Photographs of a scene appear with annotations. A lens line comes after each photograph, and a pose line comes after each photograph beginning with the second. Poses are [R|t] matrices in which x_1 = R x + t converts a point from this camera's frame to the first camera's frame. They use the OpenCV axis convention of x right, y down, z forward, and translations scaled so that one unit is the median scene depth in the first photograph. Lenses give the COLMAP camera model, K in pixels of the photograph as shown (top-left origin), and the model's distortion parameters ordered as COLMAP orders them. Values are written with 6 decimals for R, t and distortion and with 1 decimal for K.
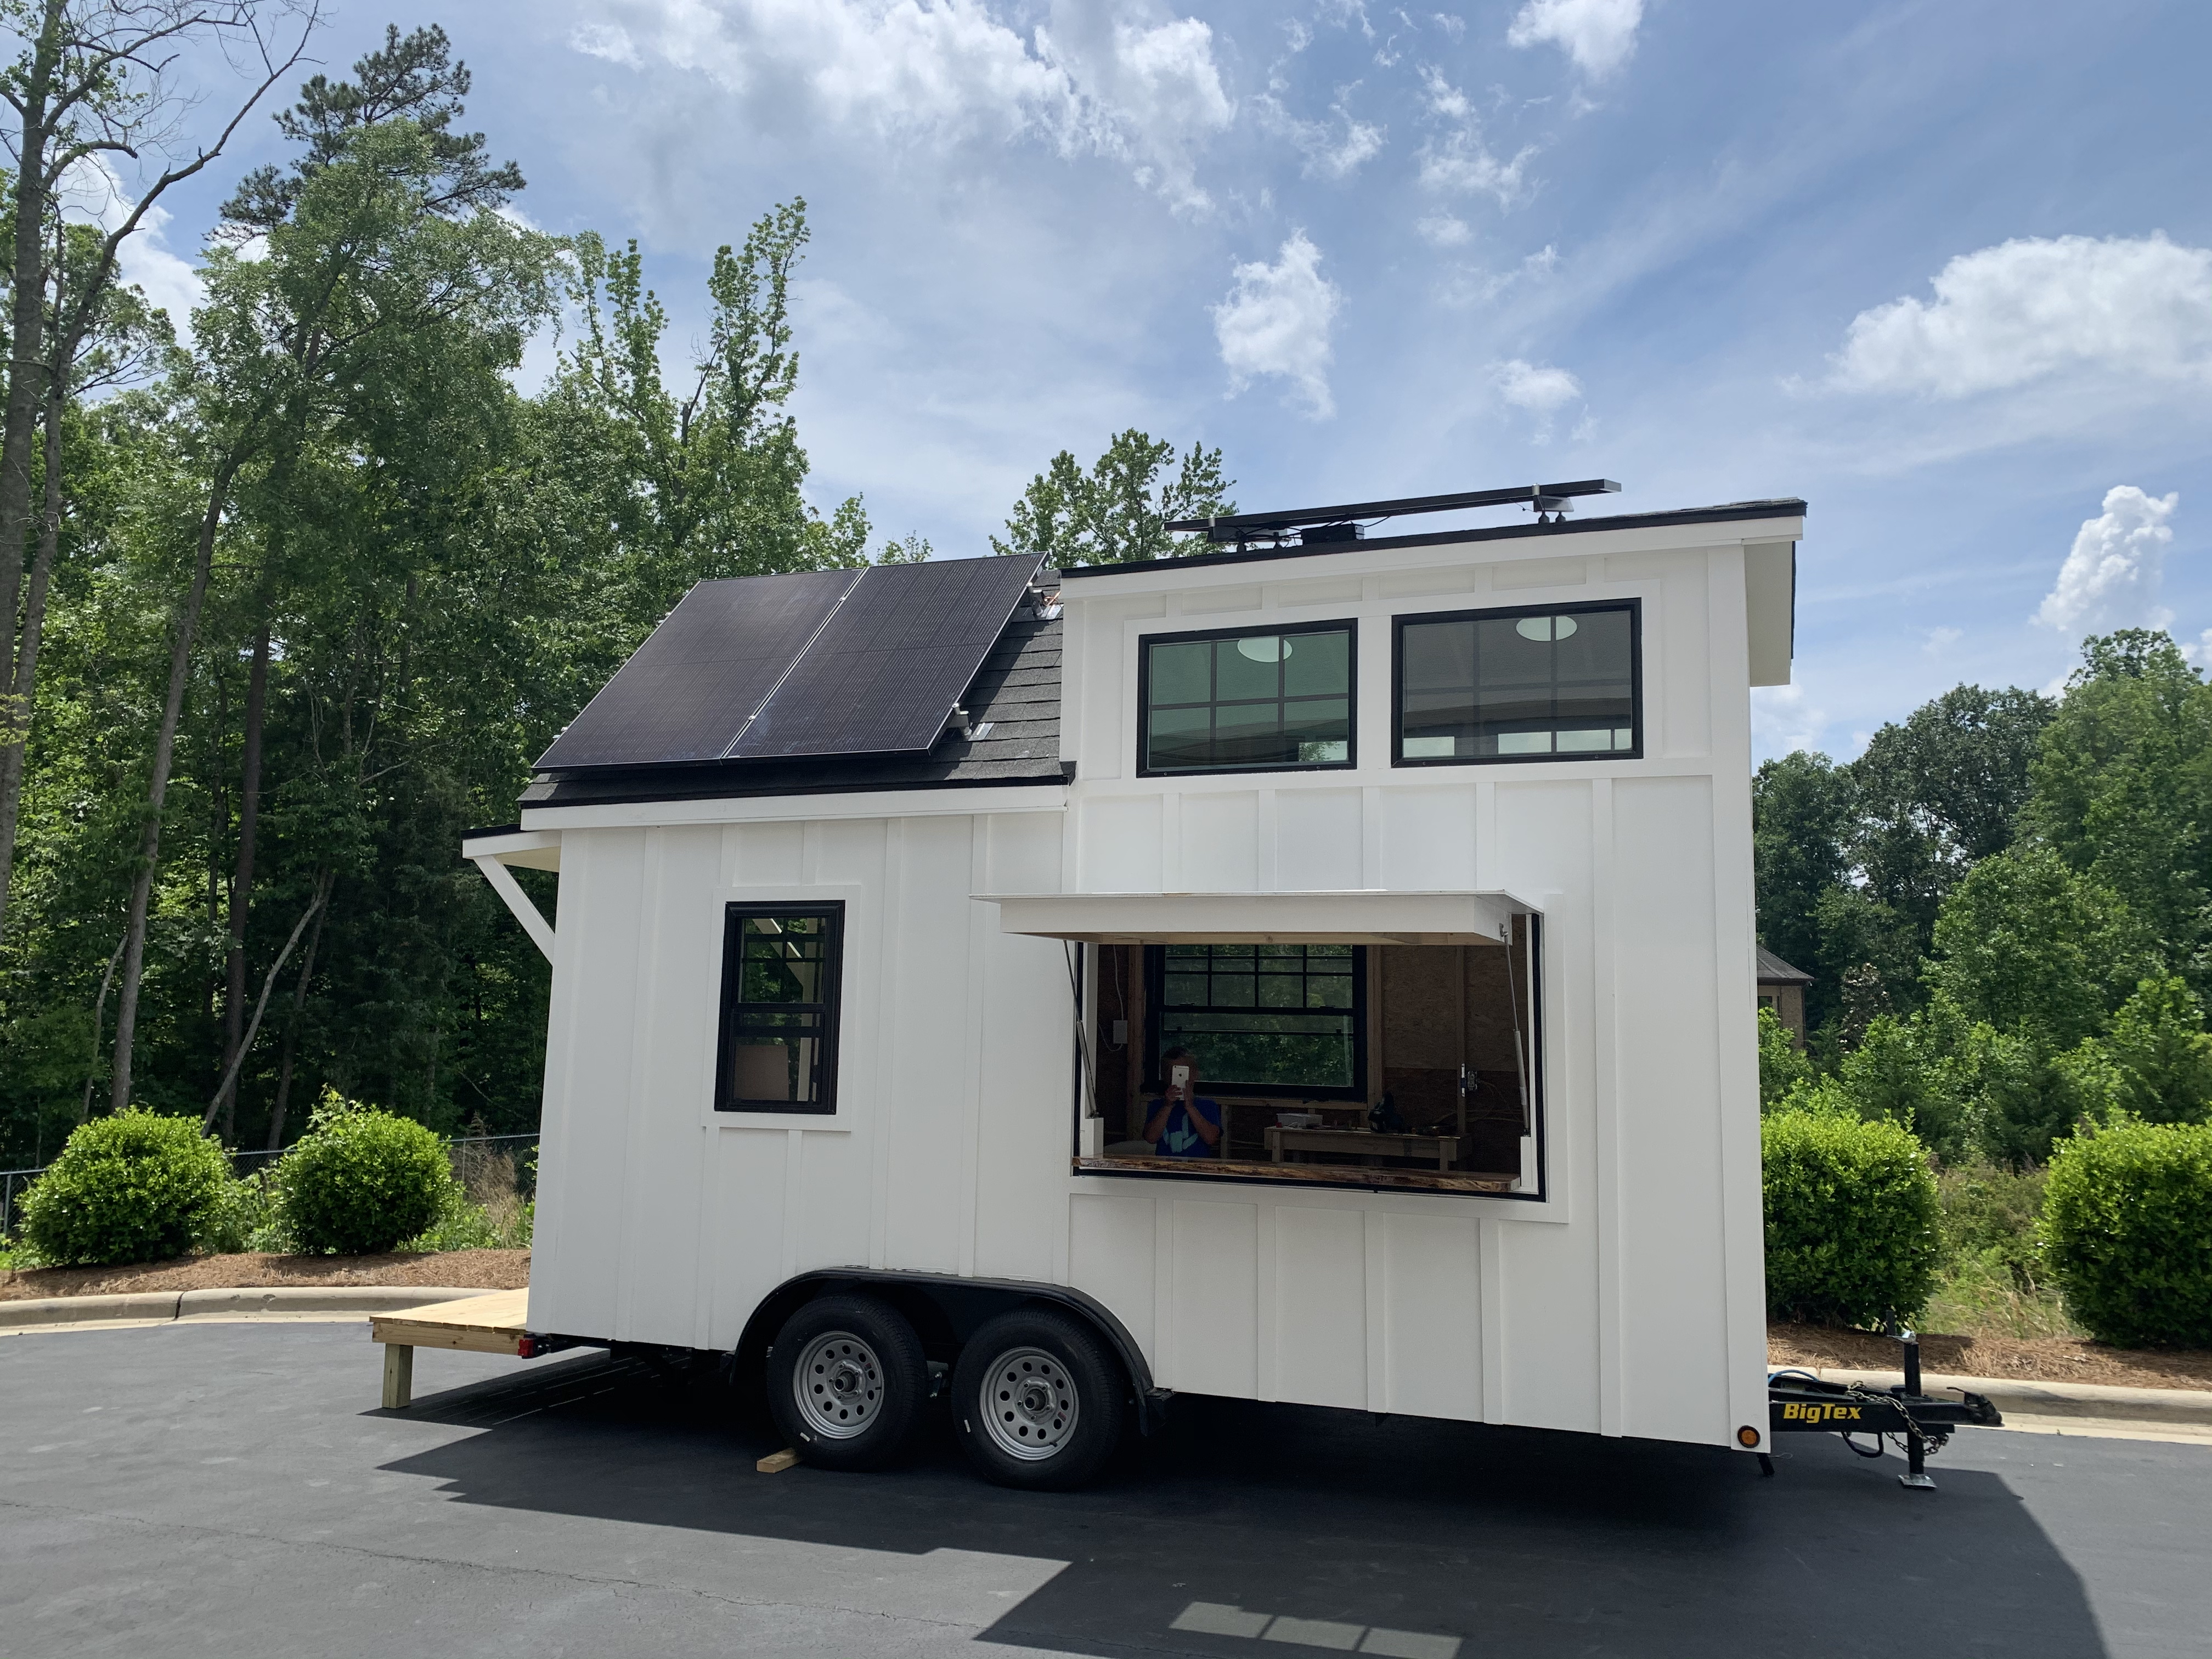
lens RADIAL K [[1617.6, 0, 1106.0], [0, 1617.6, 829.5], [0, 0, 1]] dist [0.004868, 0.000077]
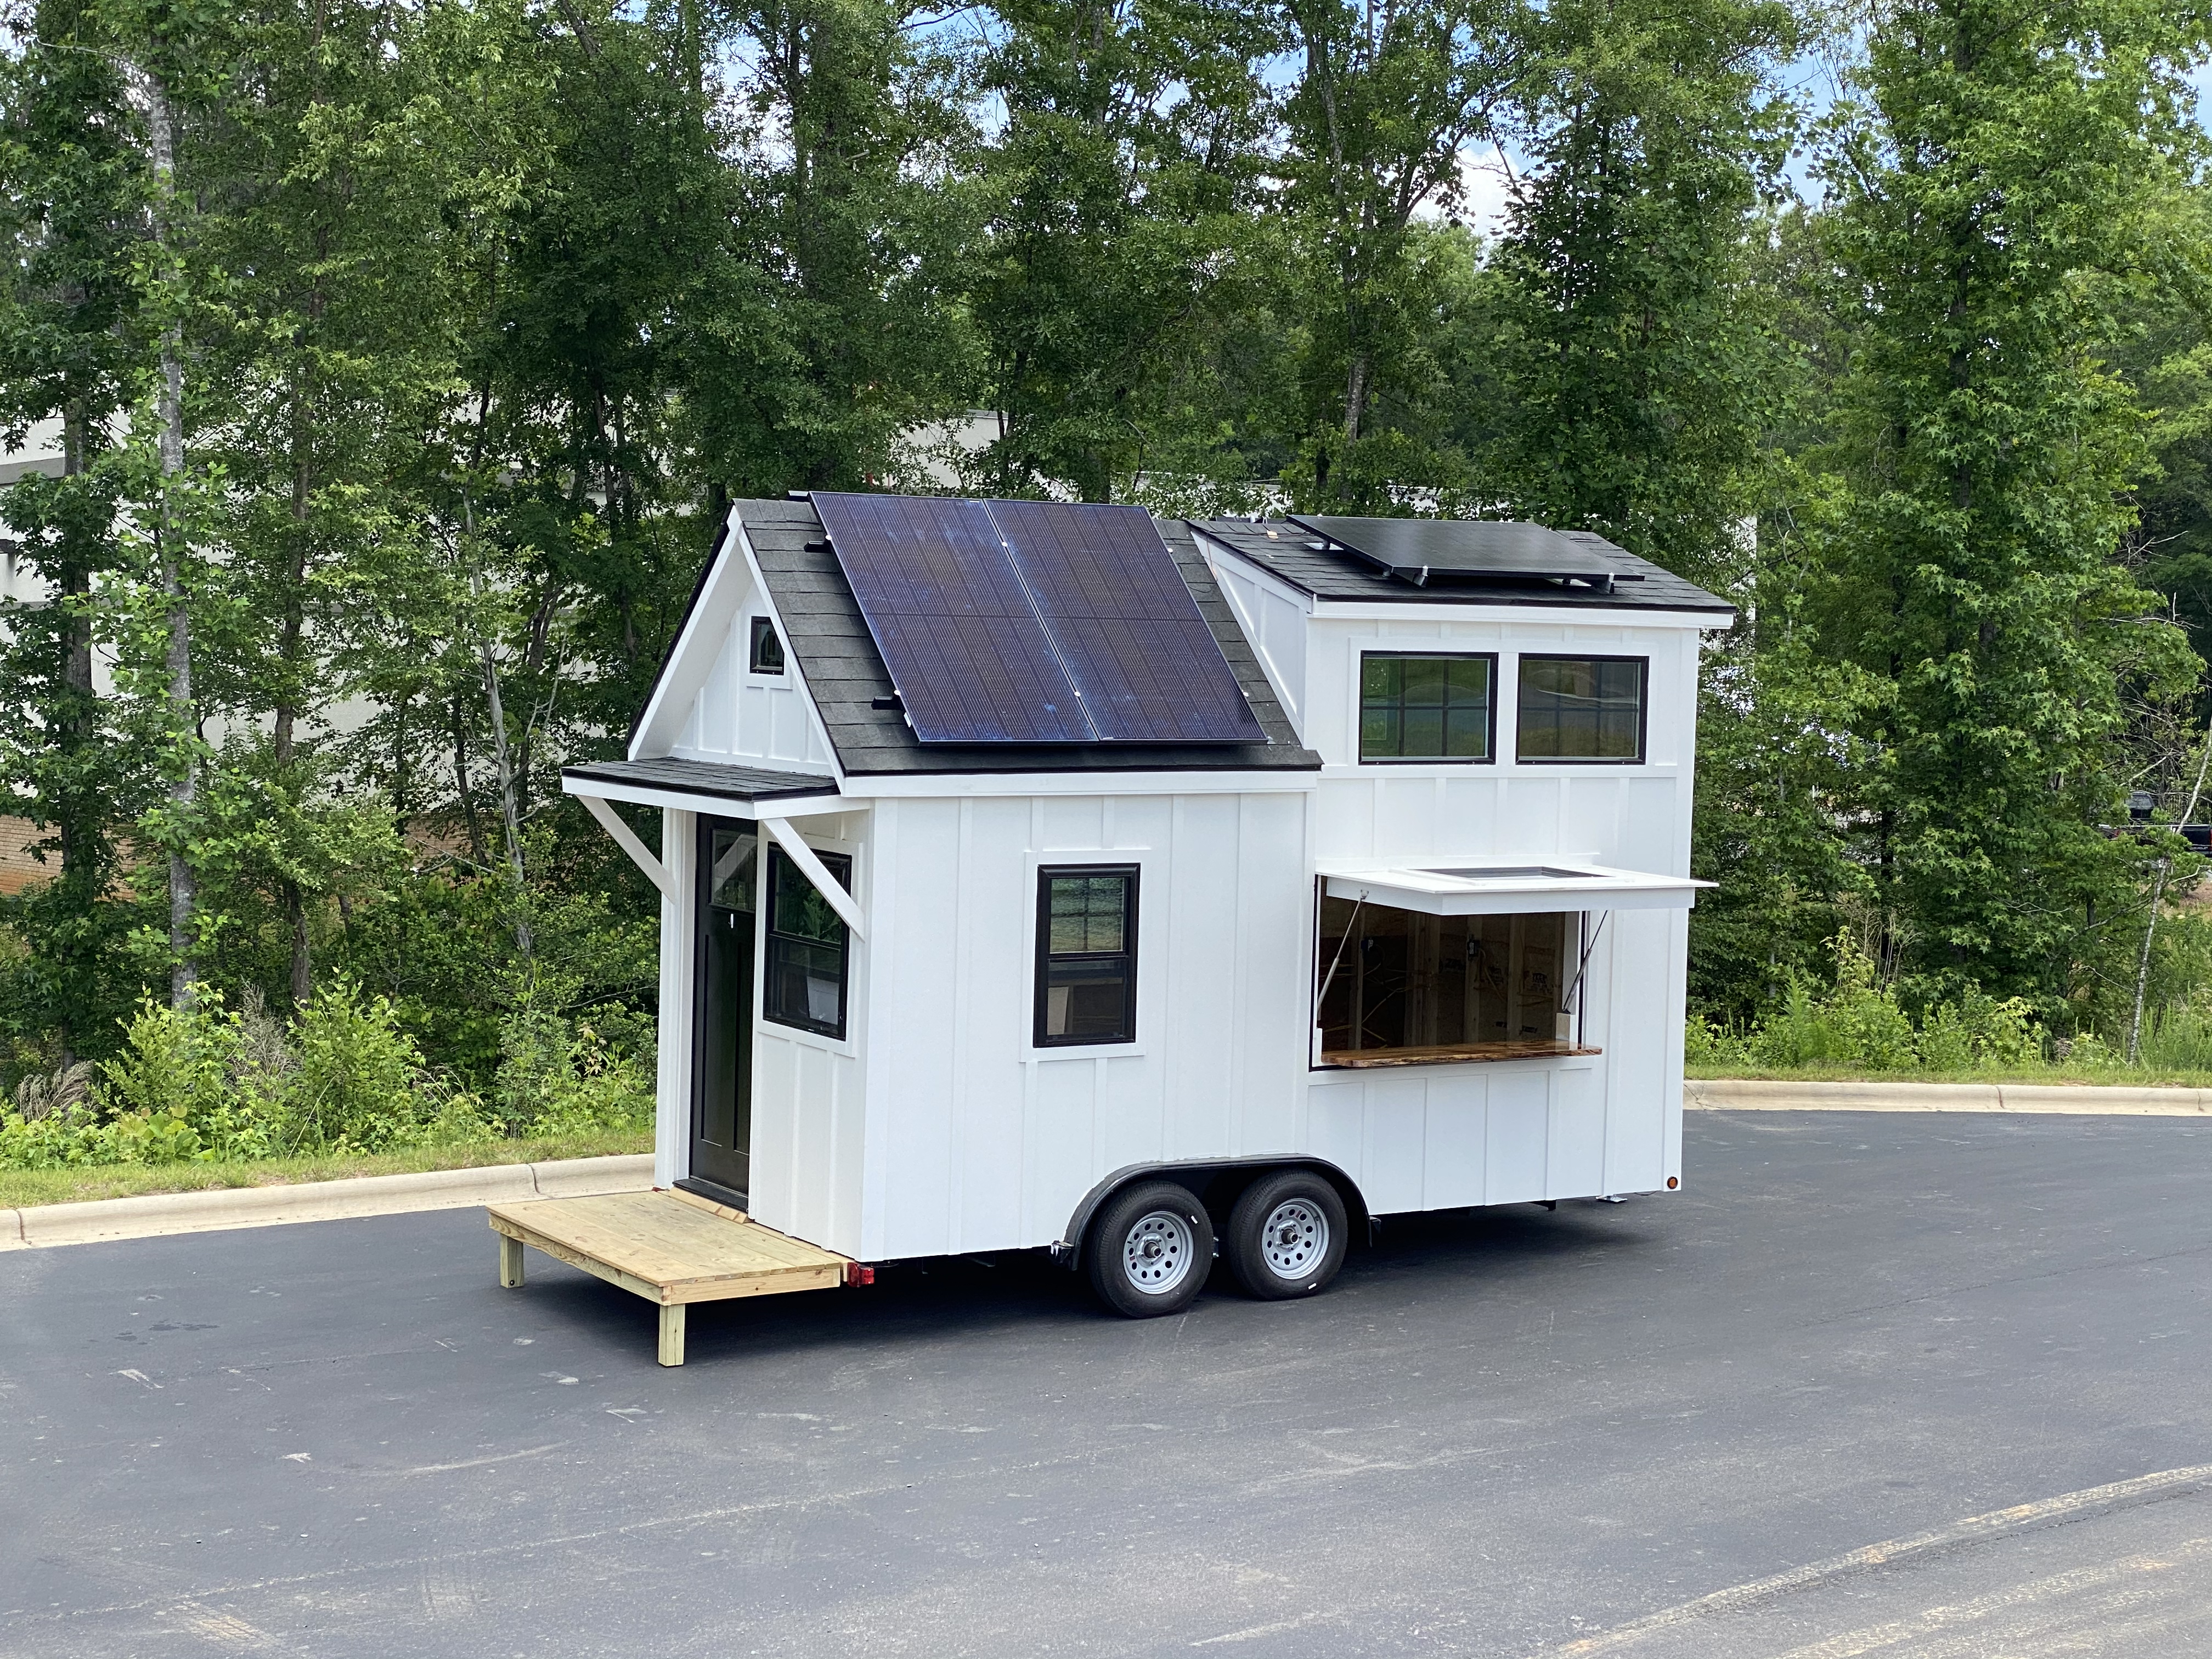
lens RADIAL K [[3491.6, 0, 1106.0], [0, 3491.6, 829.5], [0, 0, 1]] dist [-0.006159, 0.000513]
pose [[0.633810, -0.057558, 0.771345, -2.234626], [-0.109678, 0.980464, 0.163285, -0.410129], [-0.765674, -0.188091, 0.615114, -0.559379]]
